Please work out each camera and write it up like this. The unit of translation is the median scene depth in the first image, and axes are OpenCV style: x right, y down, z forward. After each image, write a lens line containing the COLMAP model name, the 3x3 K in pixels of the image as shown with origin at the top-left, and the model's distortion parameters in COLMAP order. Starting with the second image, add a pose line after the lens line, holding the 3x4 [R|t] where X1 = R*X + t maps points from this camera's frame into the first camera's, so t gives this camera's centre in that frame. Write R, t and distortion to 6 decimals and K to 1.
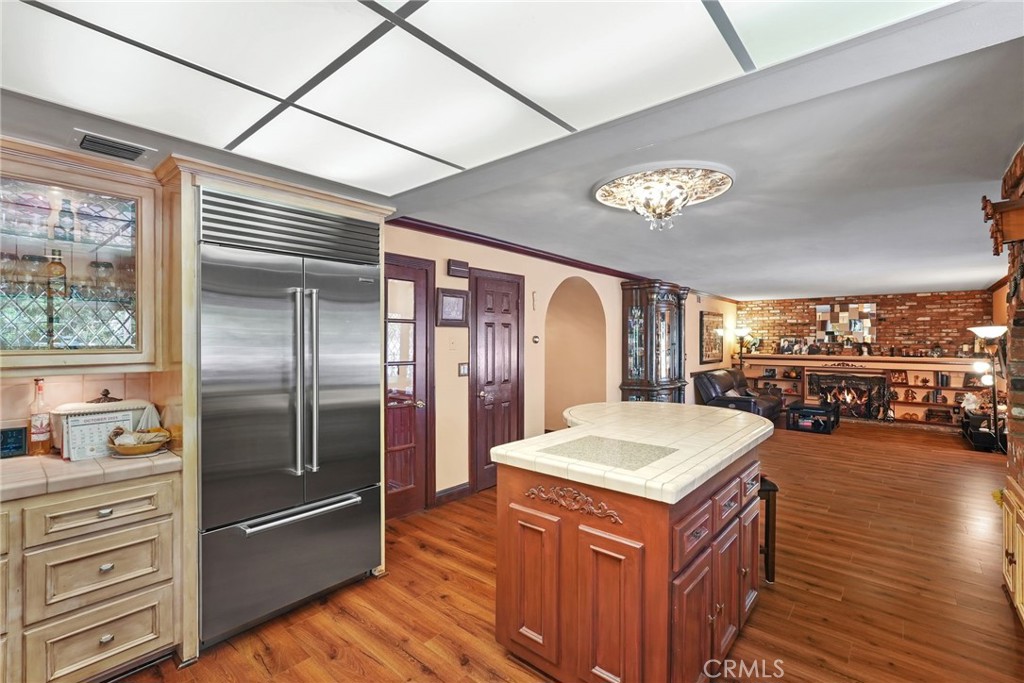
lens RADIAL K [[457.5, 0, 512.0], [0, 457.5, 341.5], [0, 0, 1]] dist [-0.000961, -0.000194]
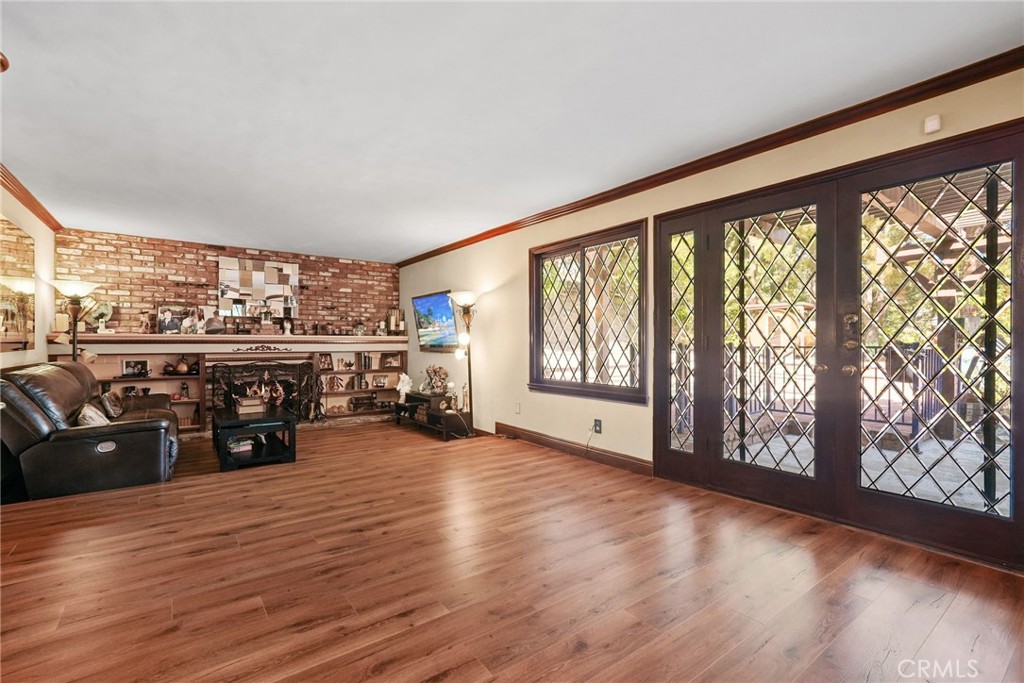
lens RADIAL K [[457.5, 0, 512.0], [0, 457.5, 341.5], [0, 0, 1]] dist [-0.000961, -0.000194]
pose [[0.219388, -0.002168, 0.975635, 0.144500], [0.004038, 0.999991, 0.001315, 0.041831], [-0.975629, 0.003651, 0.219395, 0.493522]]
